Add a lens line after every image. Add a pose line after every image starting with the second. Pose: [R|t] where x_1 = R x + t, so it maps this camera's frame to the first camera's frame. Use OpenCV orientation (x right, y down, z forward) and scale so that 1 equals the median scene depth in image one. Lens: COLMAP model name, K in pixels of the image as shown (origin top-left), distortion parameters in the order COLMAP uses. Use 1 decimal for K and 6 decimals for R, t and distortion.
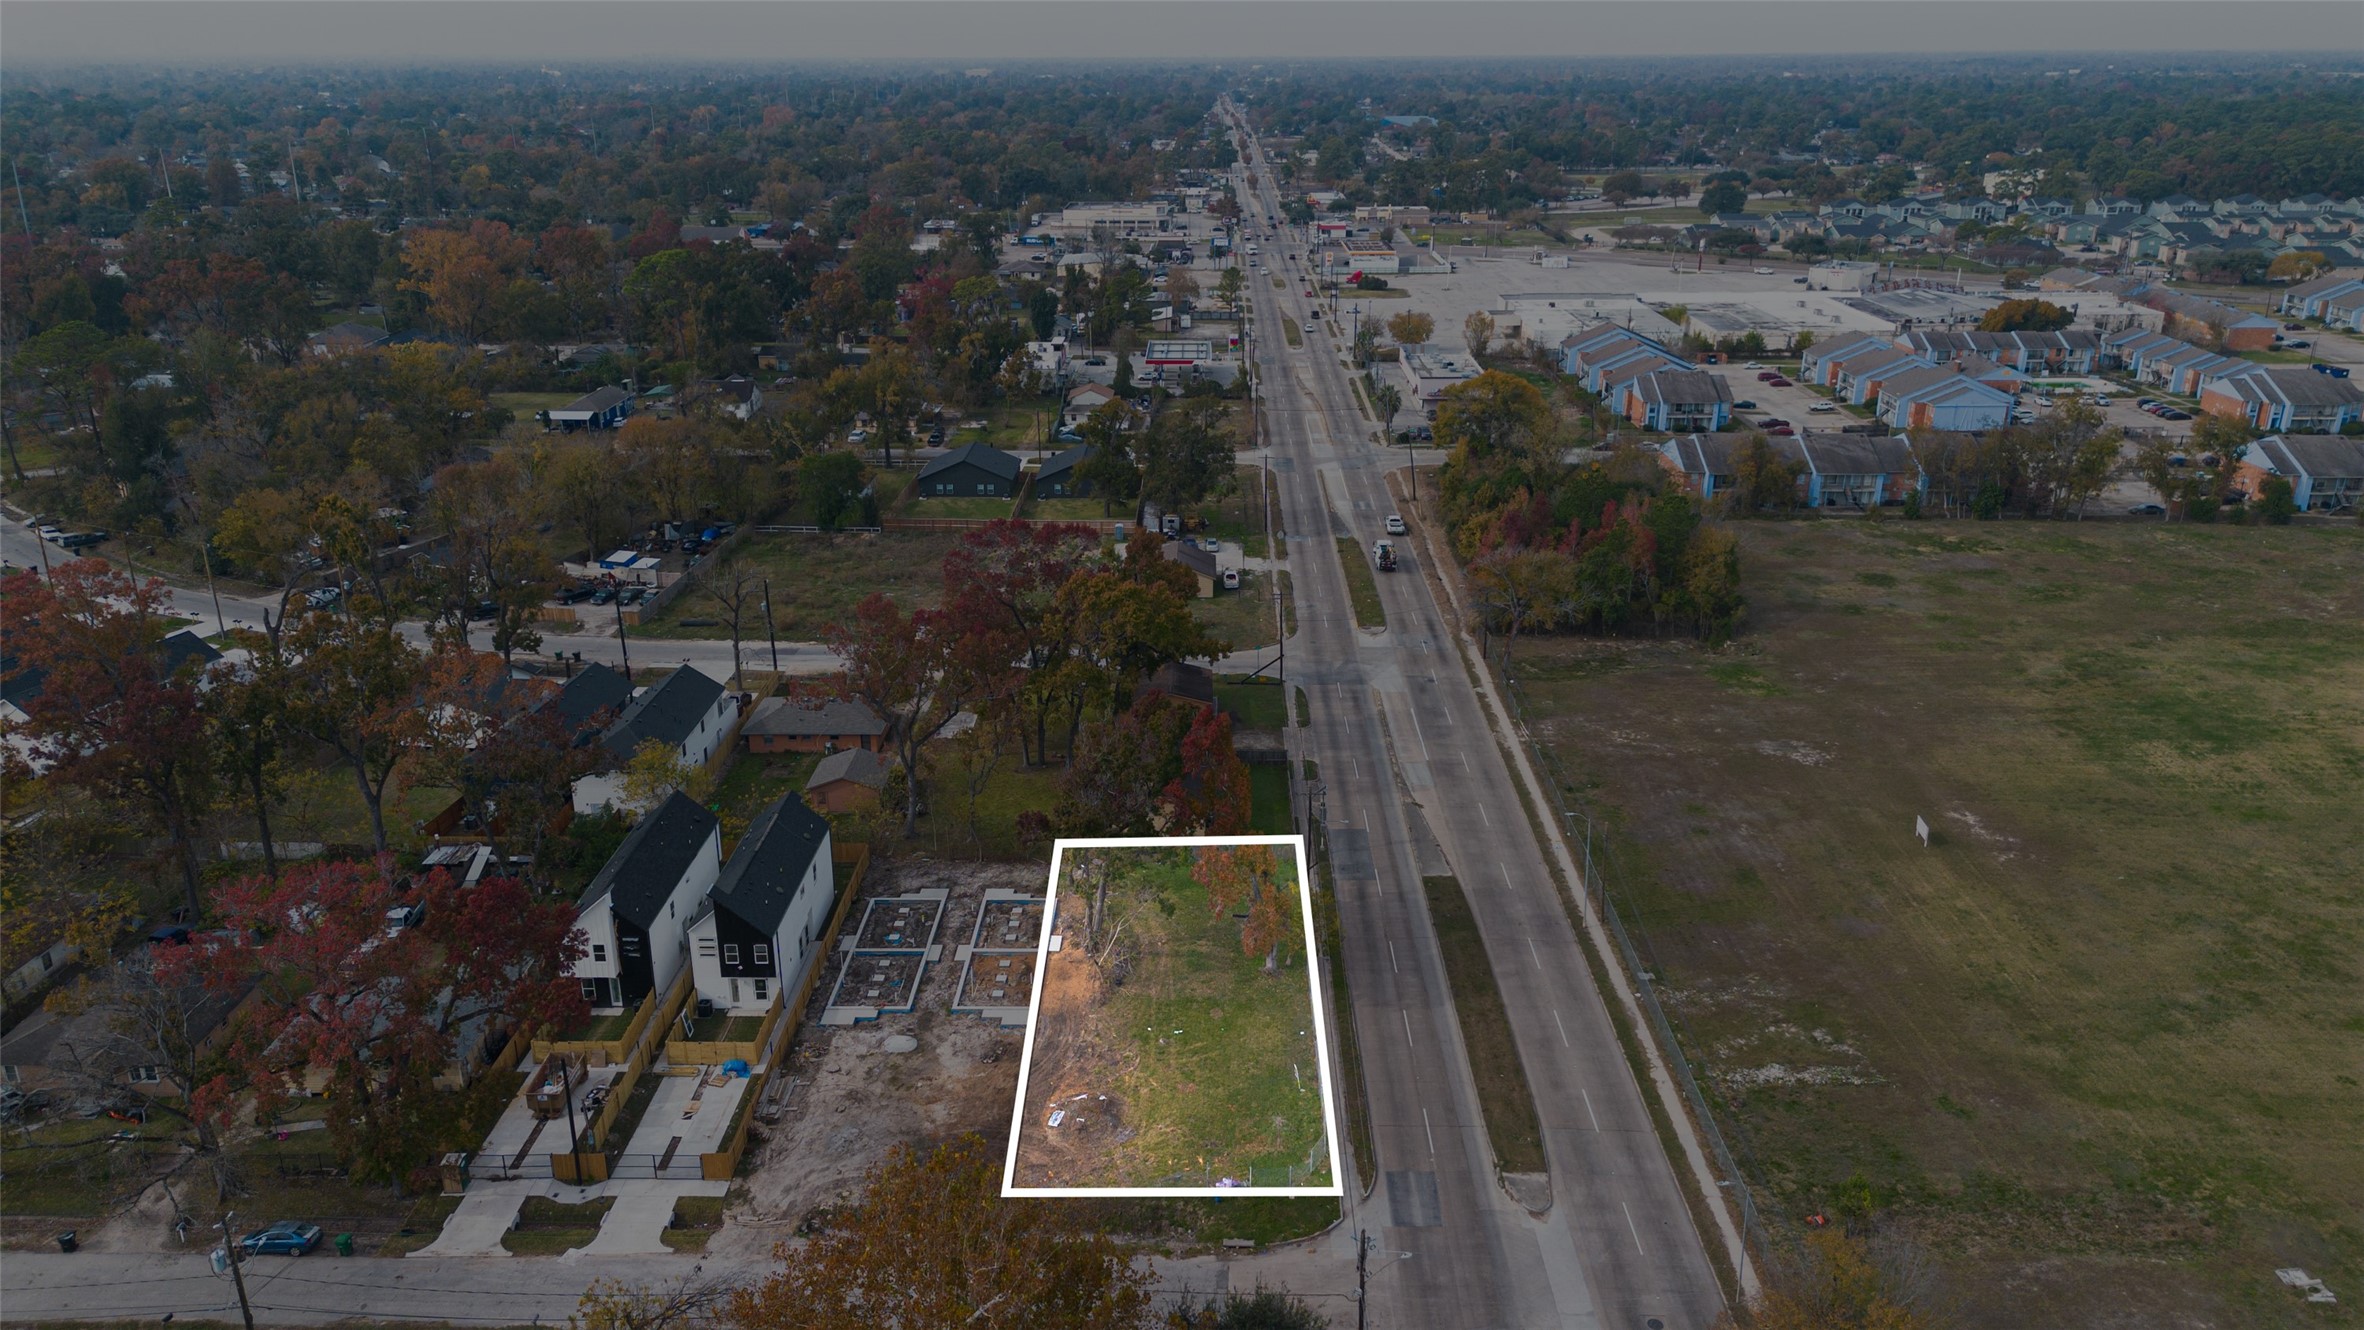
lens RADIAL K [[1669.3, 0, 1182.0], [0, 1669.3, 665.0], [0, 0, 1]] dist [0.067658, -0.062173]
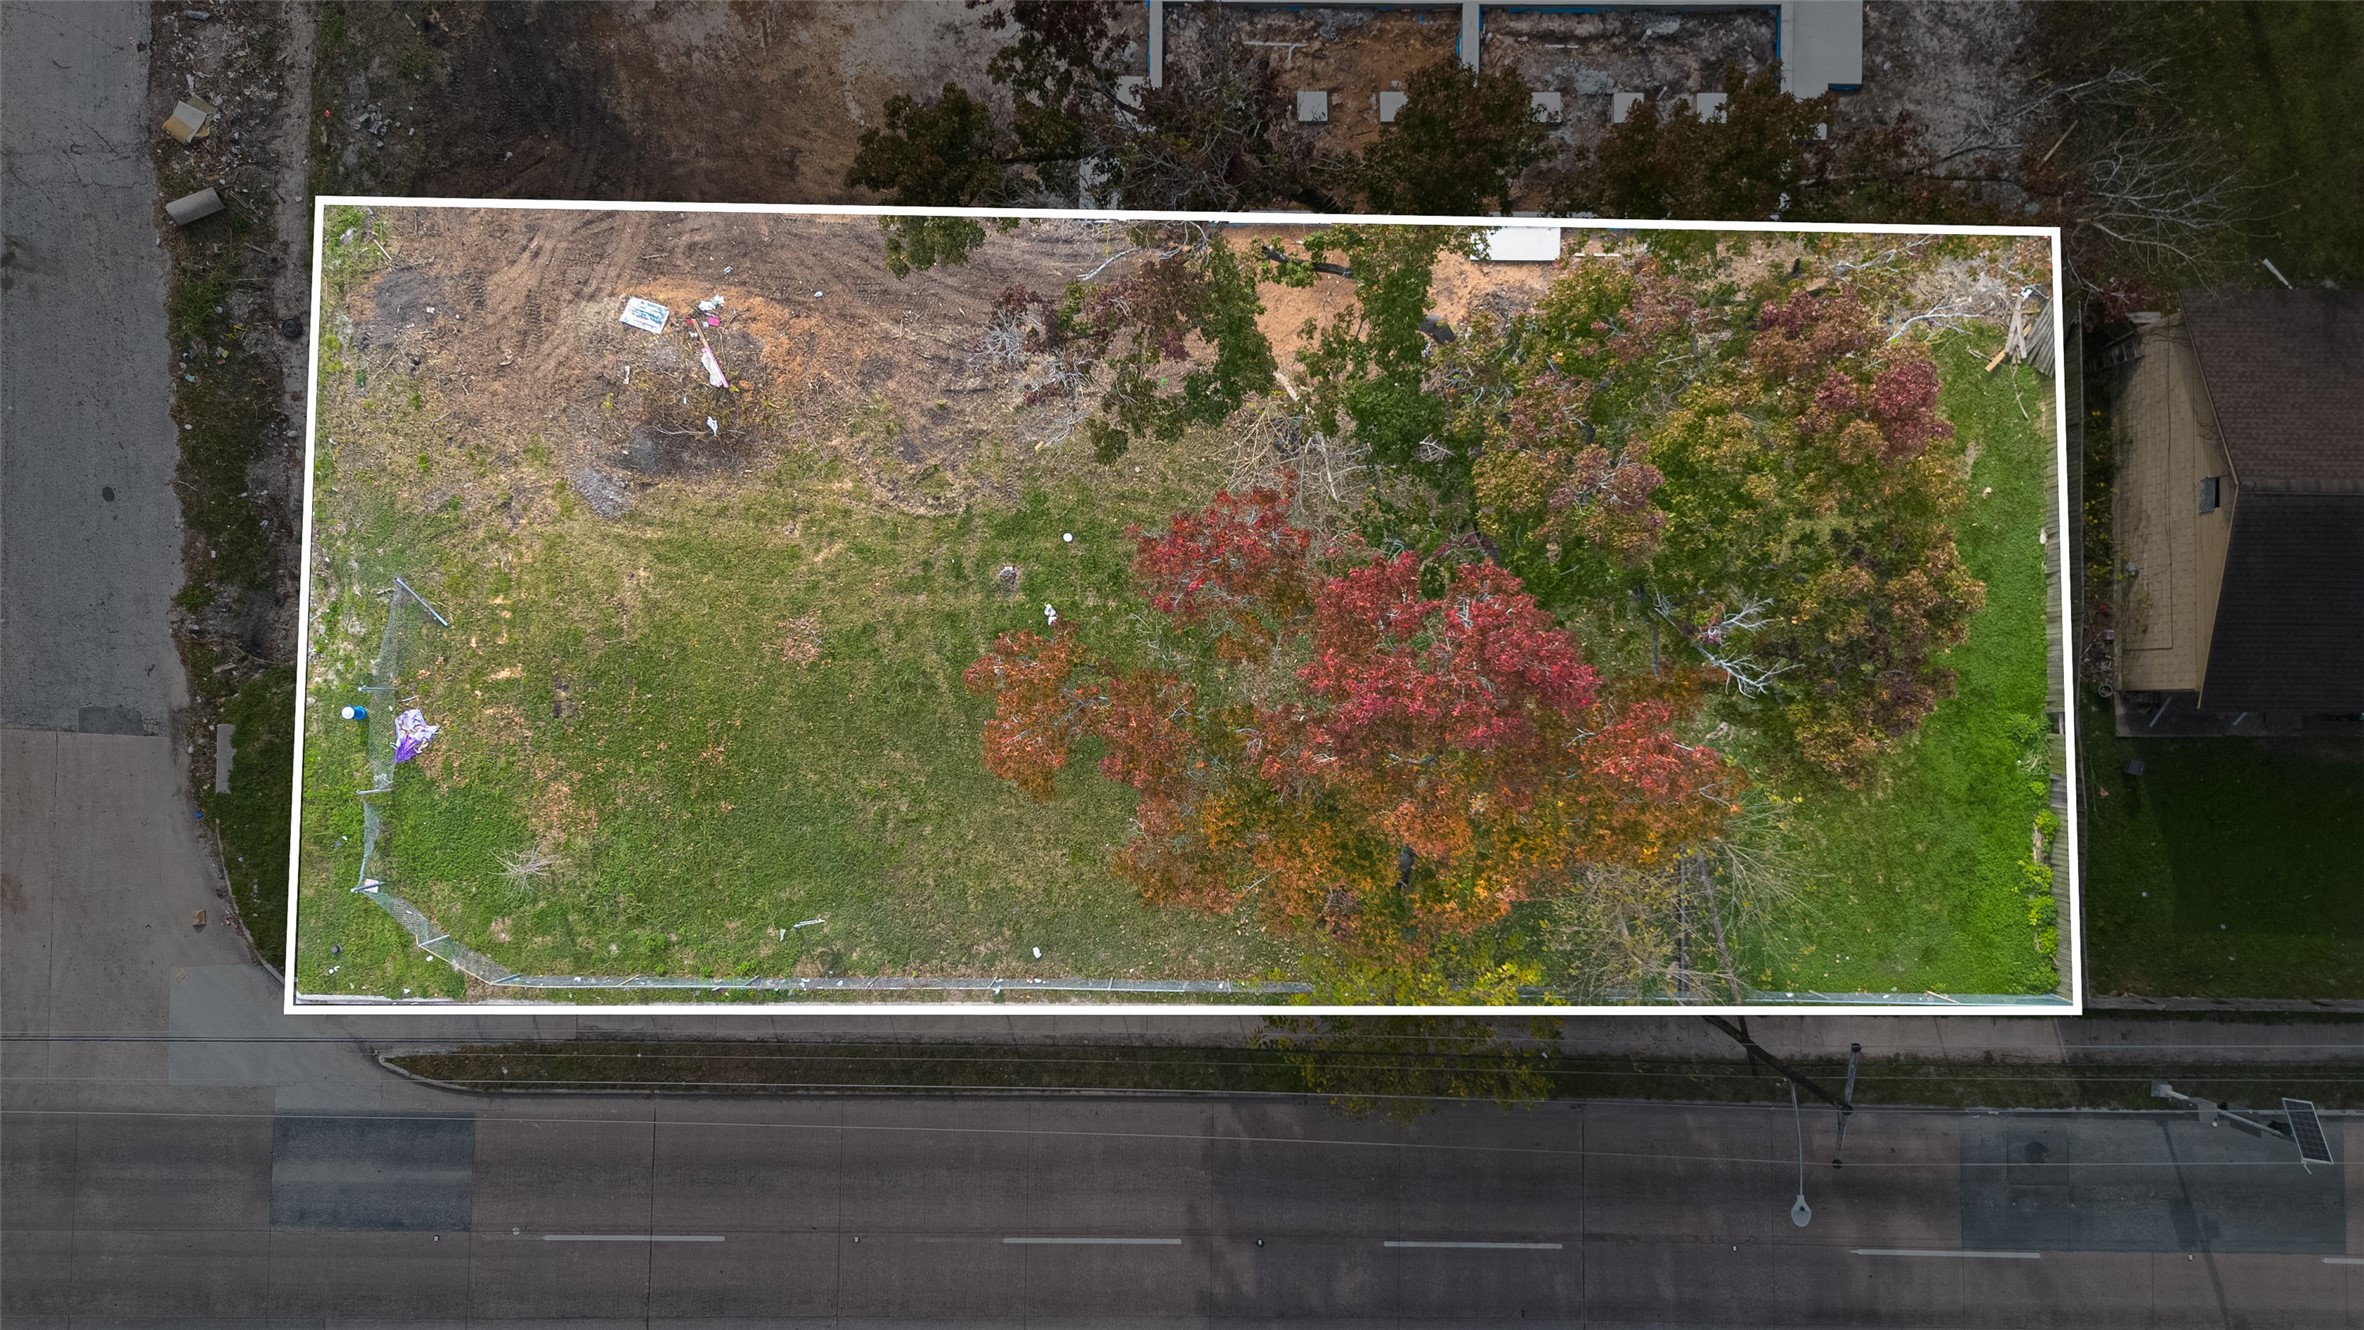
lens RADIAL K [[1669.3, 0, 1182.0], [0, 1669.3, 665.0], [0, 0, 1]] dist [0.067658, -0.062173]
pose [[0.009516, 0.999627, -0.025615, 0.019694], [-0.336893, 0.027323, 0.941146, -0.145903], [0.941495, -0.000327, 0.337027, 0.947977]]
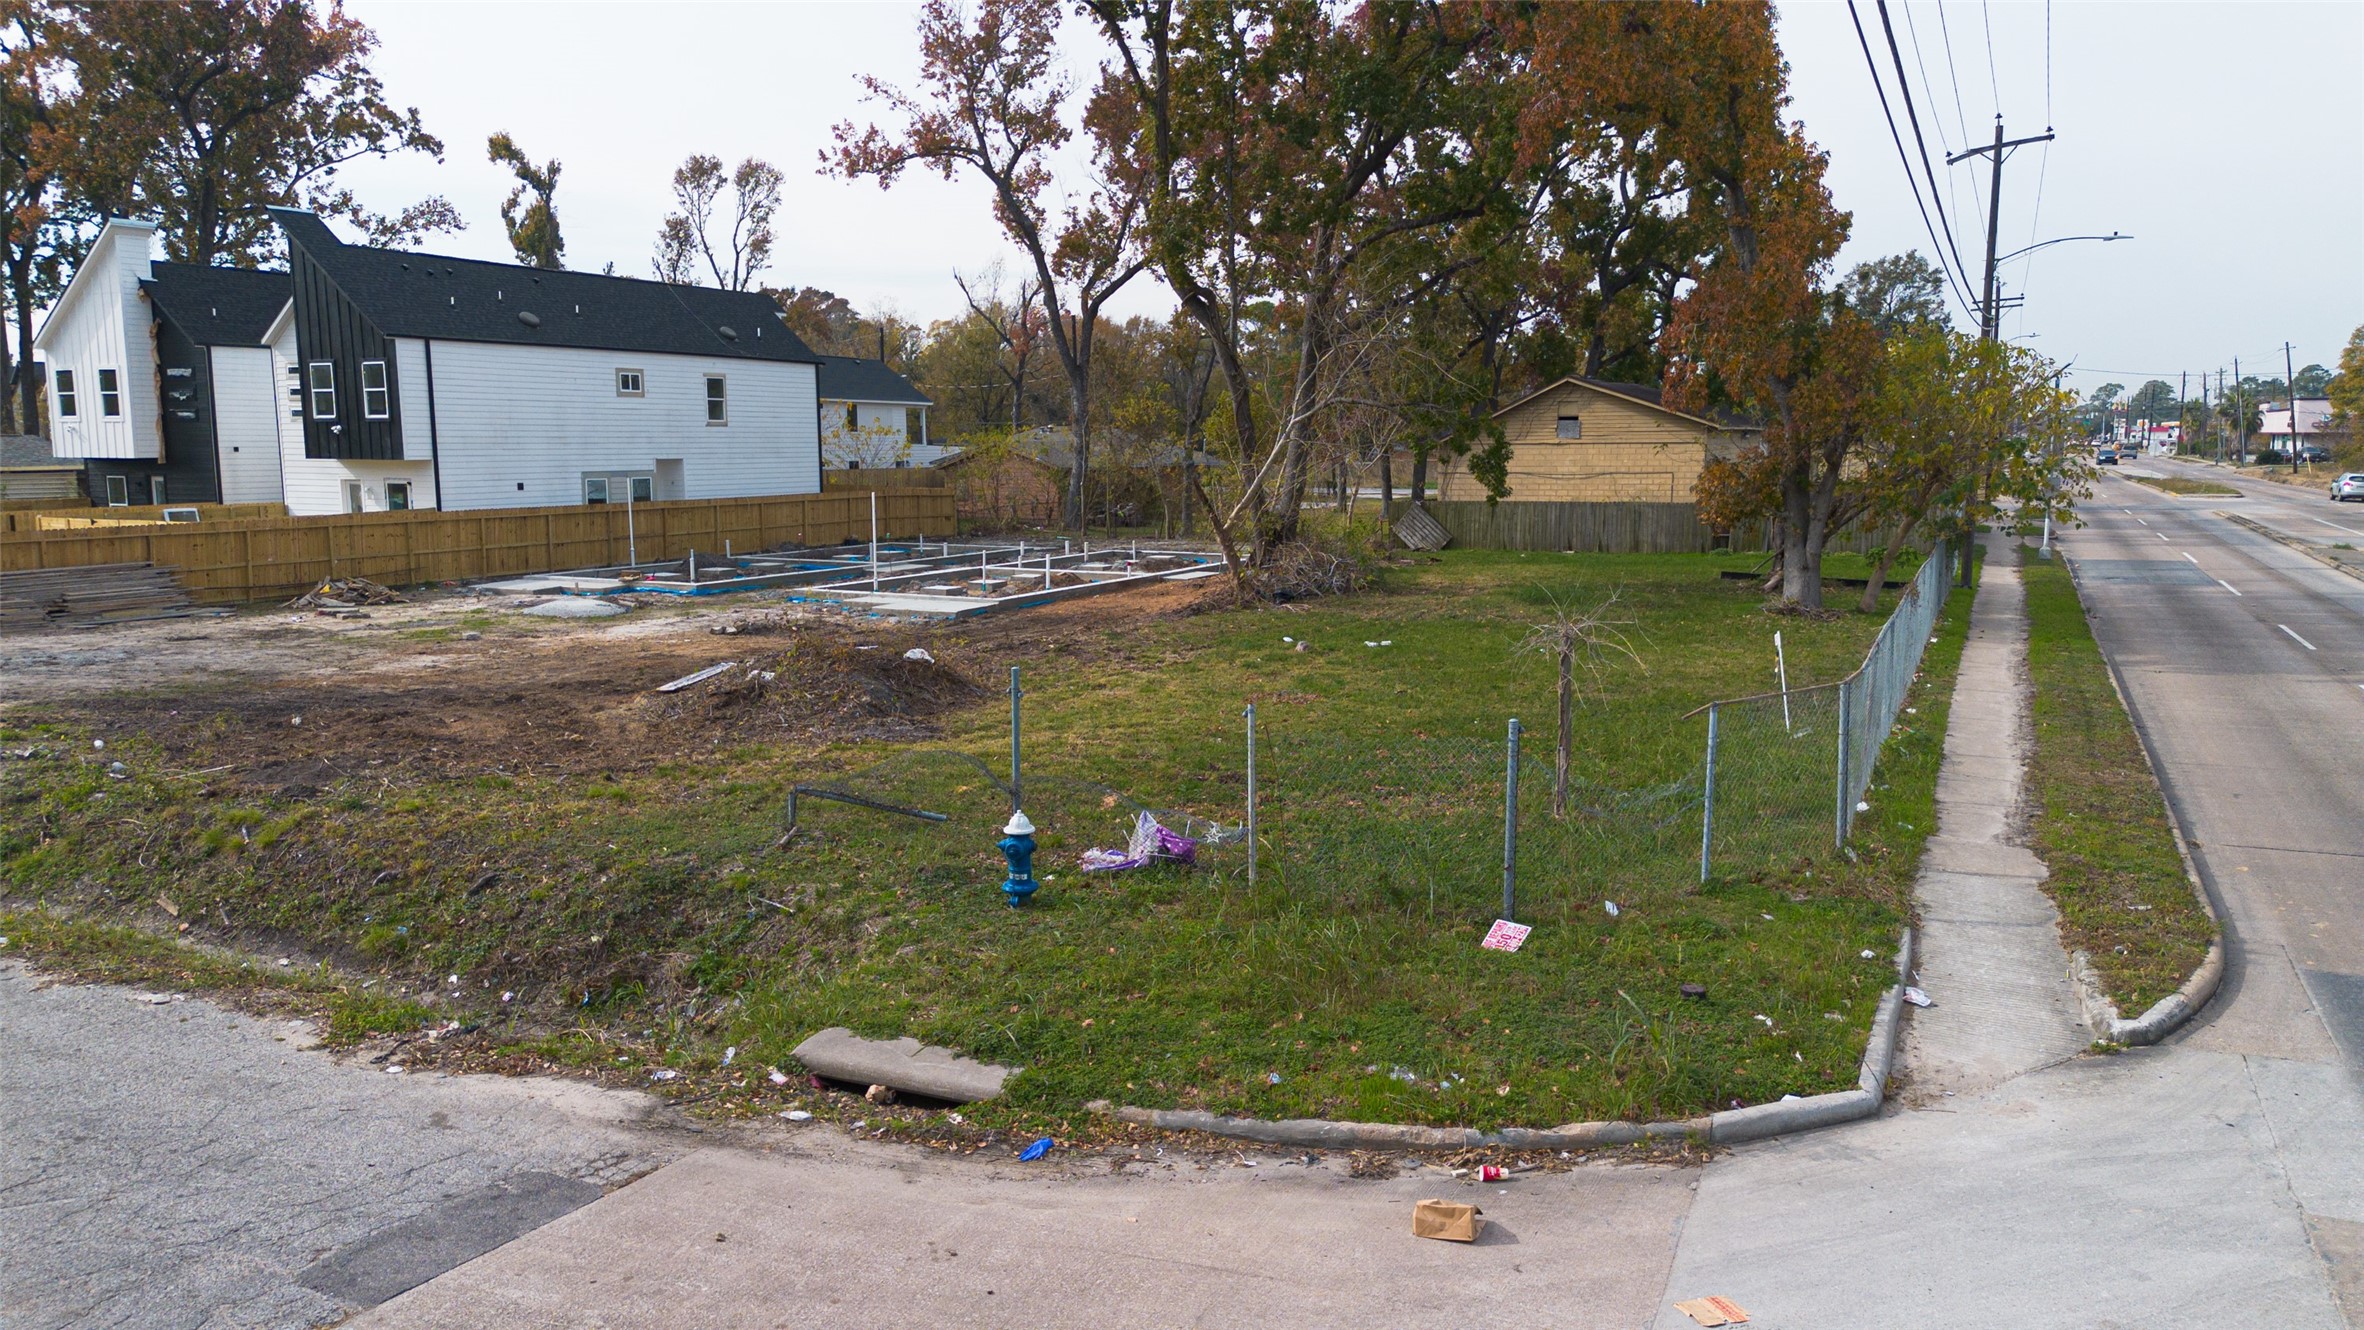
lens RADIAL K [[1669.3, 0, 1182.0], [0, 1669.3, 665.0], [0, 0, 1]] dist [0.067658, -0.062173]
pose [[0.907230, 0.054994, -0.417025, 0.088154], [-0.141538, 0.973517, -0.179533, 0.291227], [0.396107, 0.221903, 0.890987, 0.777577]]
